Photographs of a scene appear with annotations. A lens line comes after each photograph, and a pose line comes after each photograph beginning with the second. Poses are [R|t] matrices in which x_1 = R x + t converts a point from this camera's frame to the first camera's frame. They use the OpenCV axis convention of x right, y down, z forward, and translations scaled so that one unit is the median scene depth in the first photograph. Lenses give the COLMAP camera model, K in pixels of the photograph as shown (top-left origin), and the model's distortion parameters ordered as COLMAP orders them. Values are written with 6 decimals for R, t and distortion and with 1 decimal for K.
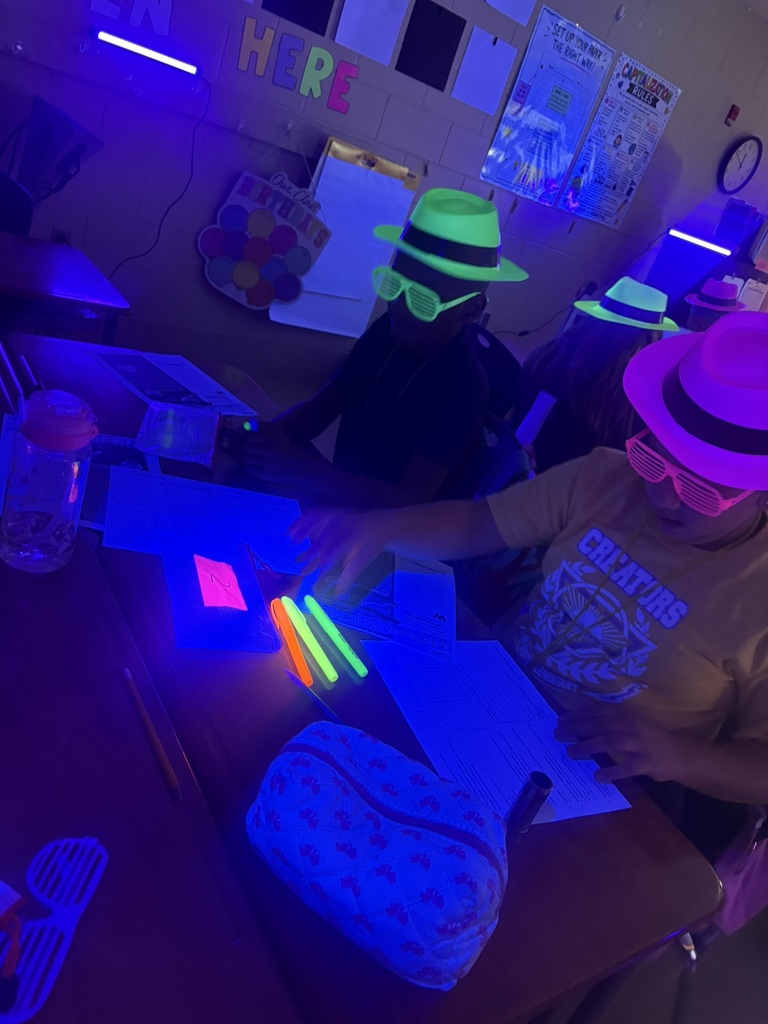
lens RADIAL K [[772.0, 0, 384.0], [0, 772.0, 512.0], [0, 0, 1]] dist [0.046856, -0.006266]
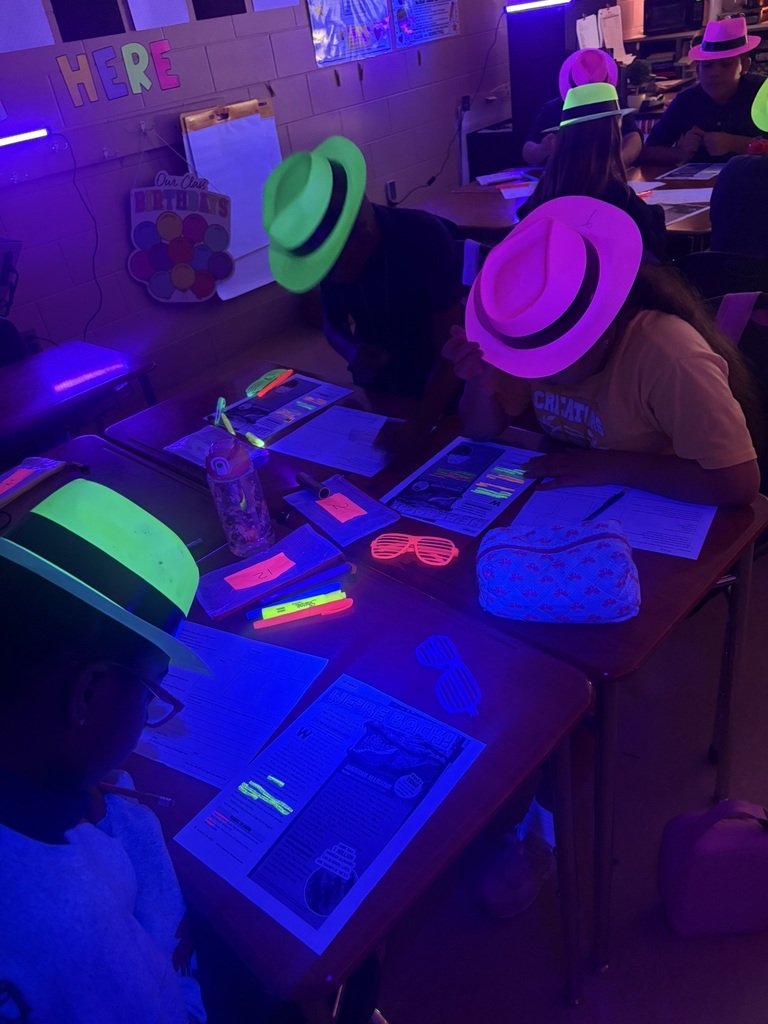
lens RADIAL K [[772.0, 0, 384.0], [0, 772.0, 512.0], [0, 0, 1]] dist [0.046856, -0.006266]
pose [[0.858199, -0.507791, -0.075118, -0.024981], [0.513302, 0.850057, 0.118003, -0.013288], [0.003934, -0.139828, 0.990168, -0.108441]]
